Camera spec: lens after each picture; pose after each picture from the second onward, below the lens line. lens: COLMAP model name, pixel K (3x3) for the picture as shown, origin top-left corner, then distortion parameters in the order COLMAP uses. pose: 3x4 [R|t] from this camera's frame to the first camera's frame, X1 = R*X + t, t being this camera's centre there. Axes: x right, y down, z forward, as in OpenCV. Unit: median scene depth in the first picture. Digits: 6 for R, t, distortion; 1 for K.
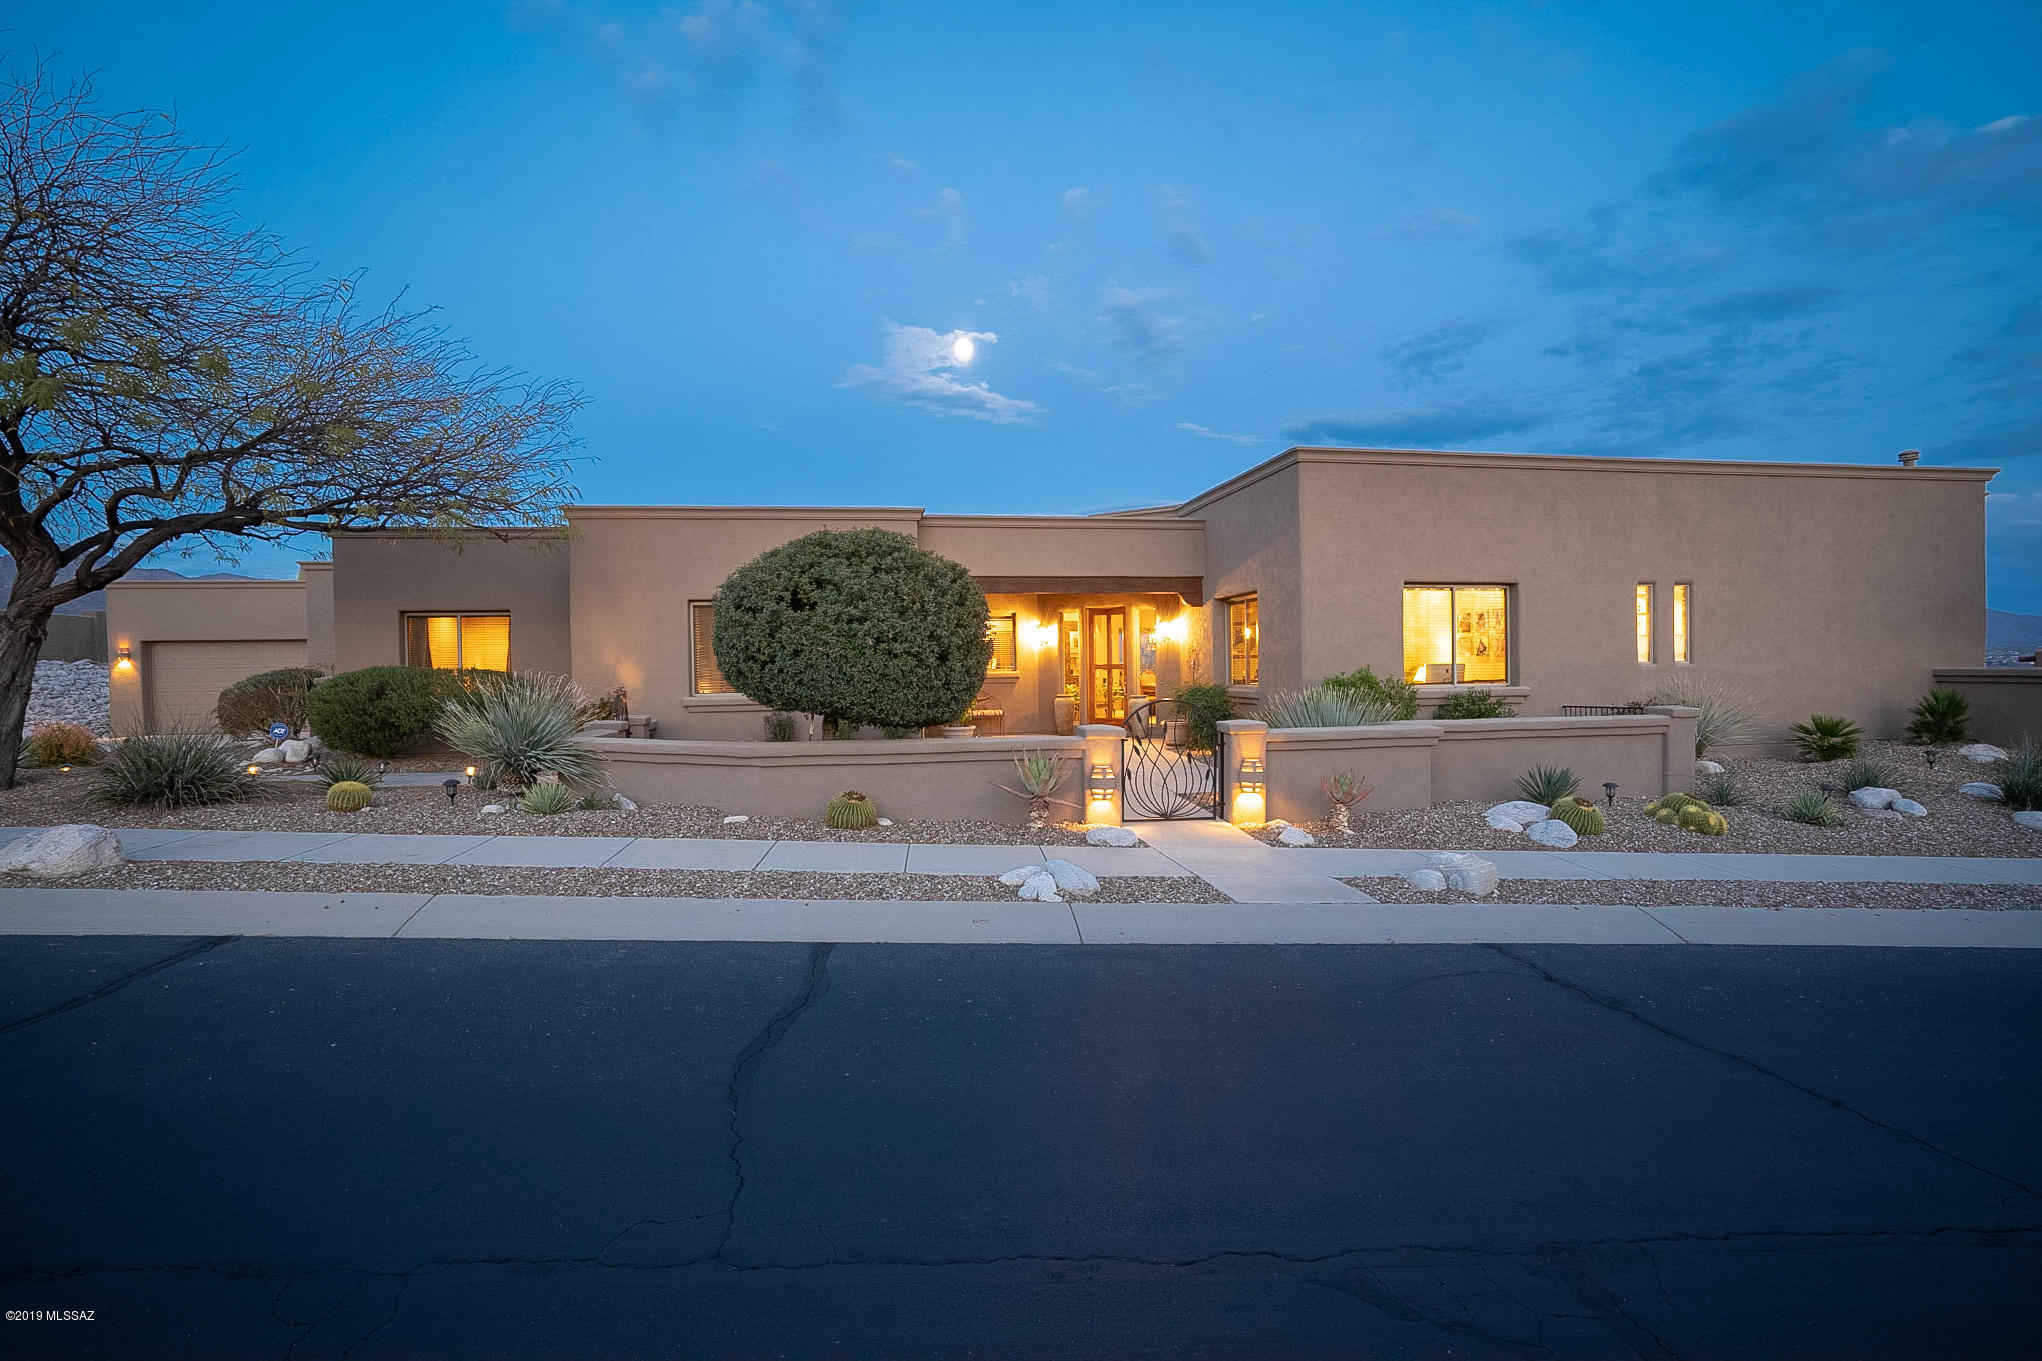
lens RADIAL K [[1017.3, 0, 1017.3], [0, 1017.3, 672.0], [0, 0, 1]] dist [-0.029892, 0.000489]
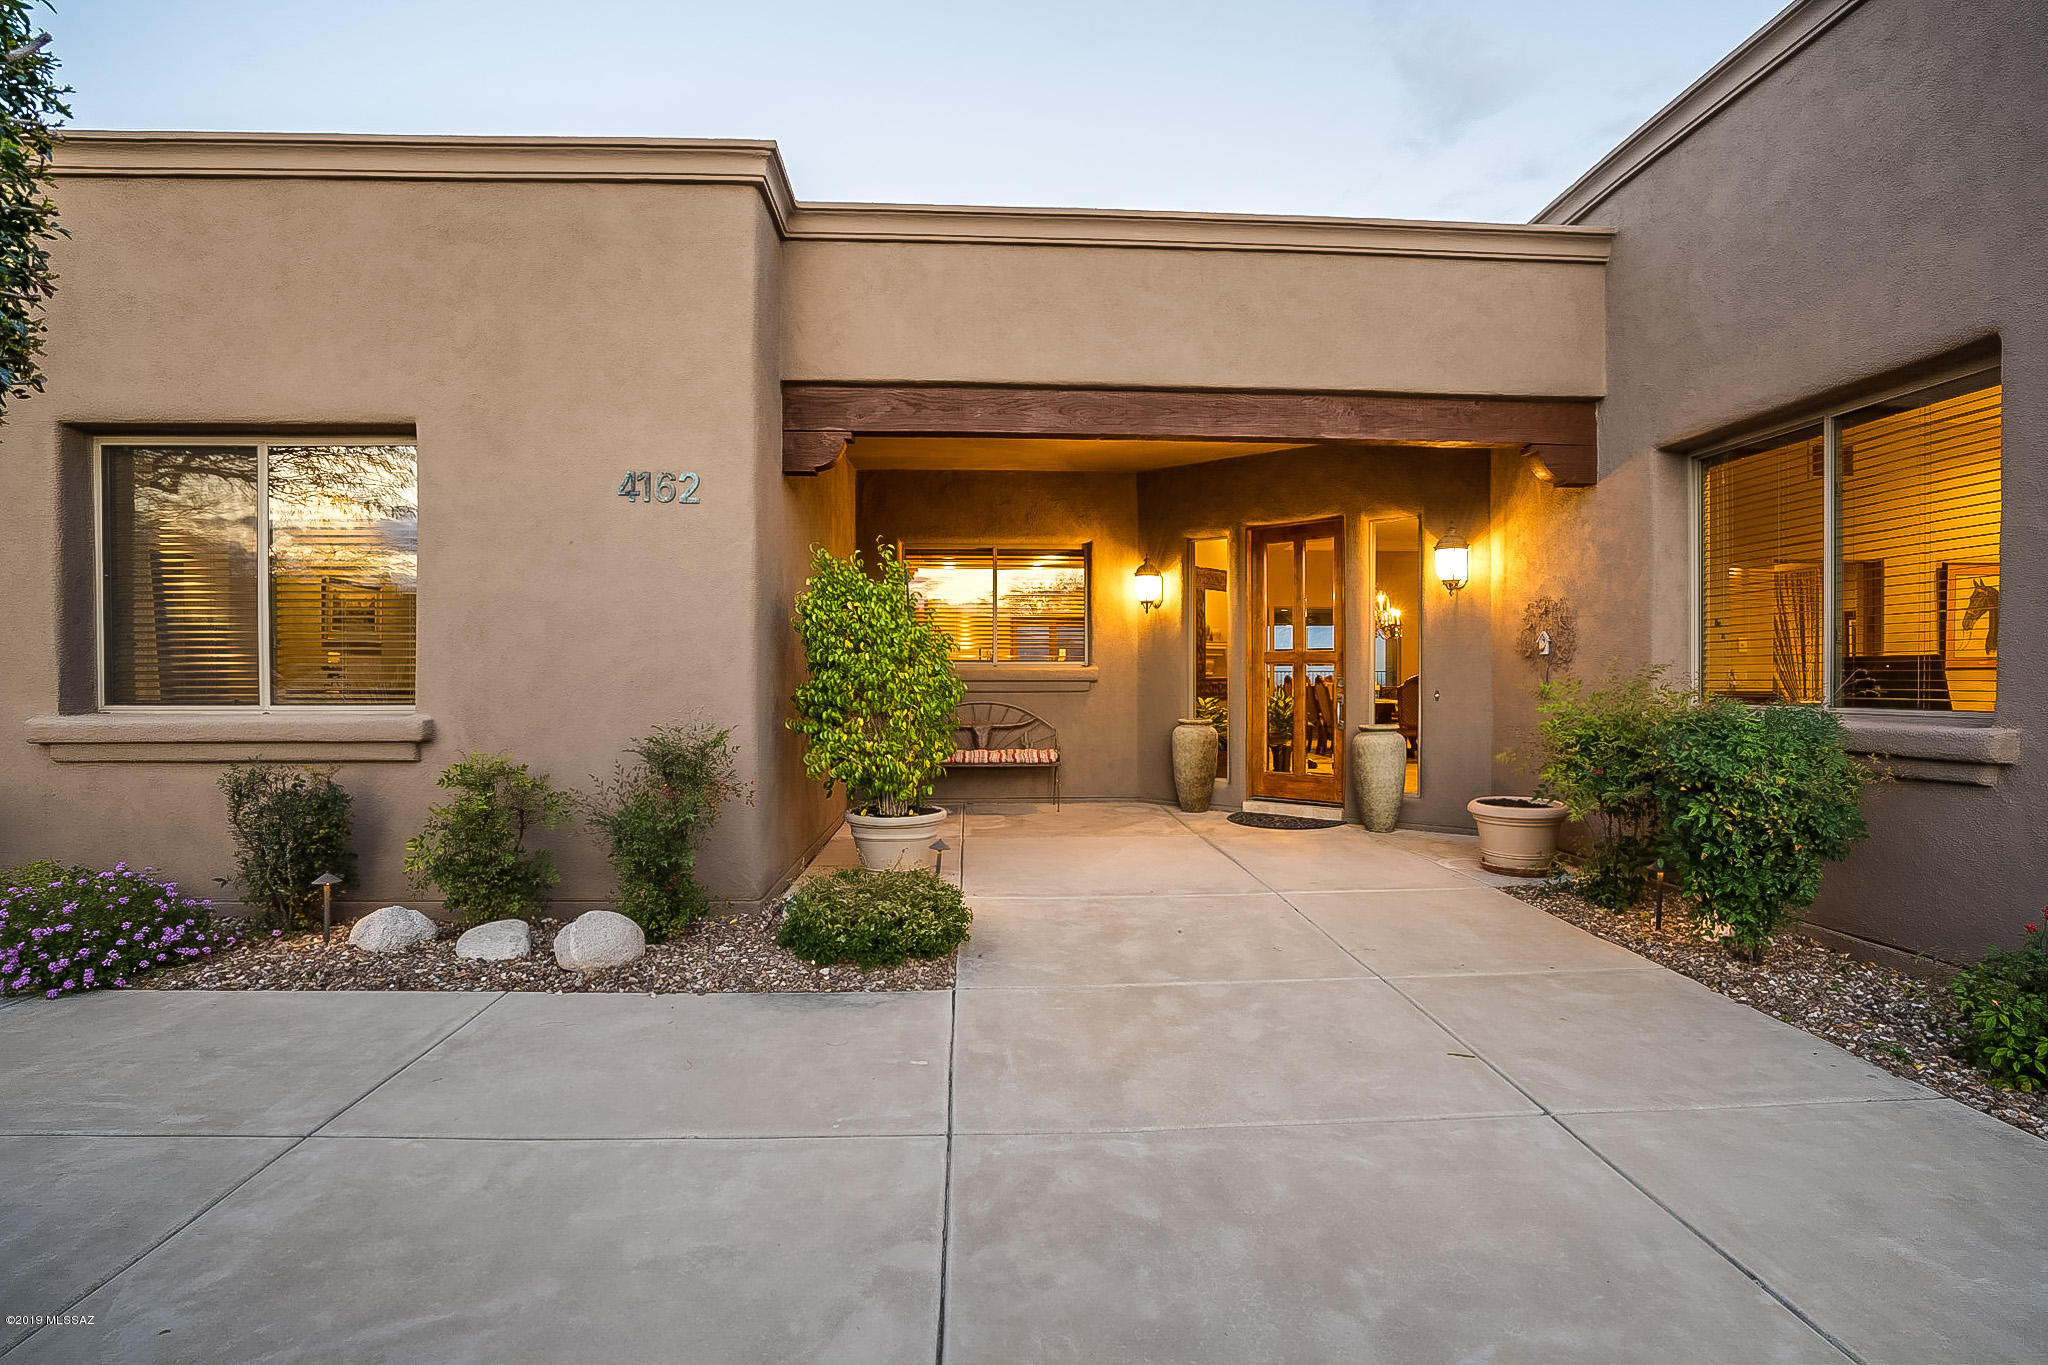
lens RADIAL K [[942.2, 0, 1027.1], [0, 942.2, 685.8], [0, 0, 1]] dist [-0.026484, -0.000075]
pose [[0.993365, 0.014050, -0.114141, 0.026479], [-0.013905, 0.999901, 0.002065, 0.009883], [0.114159, -0.000464, 0.993462, 0.768228]]
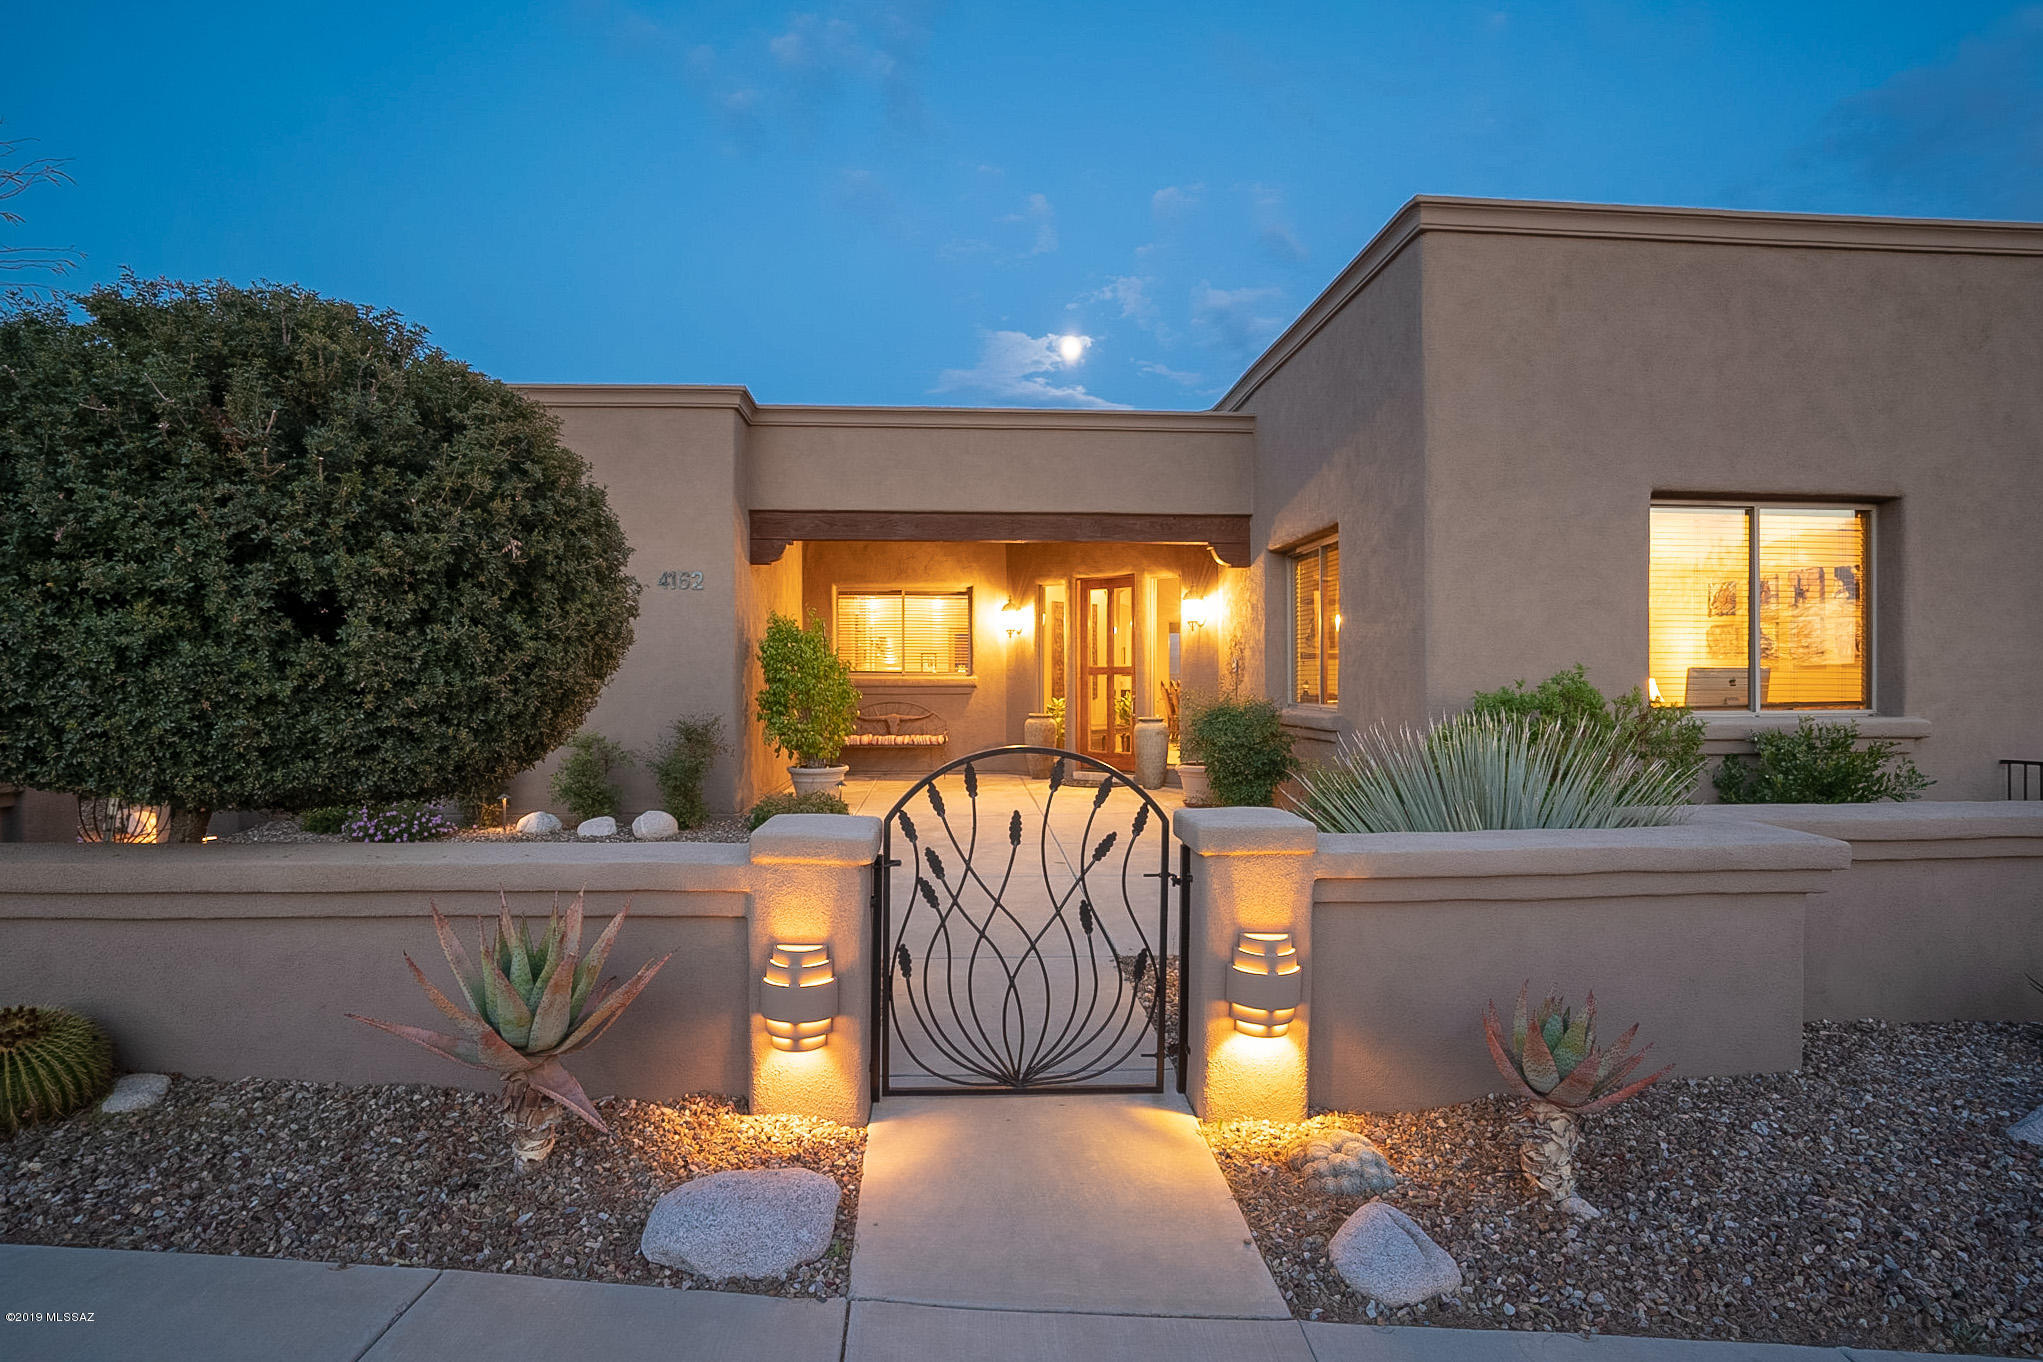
lens RADIAL K [[1017.8, 0, 1021.6], [0, 1017.8, 682.1], [0, 0, 1]] dist [-0.029892, 0.000489]
pose [[0.994257, 0.013125, -0.106213, 0.135649], [-0.013238, 0.999912, -0.000355, 0.003759], [0.106199, 0.001759, 0.994343, 0.483560]]
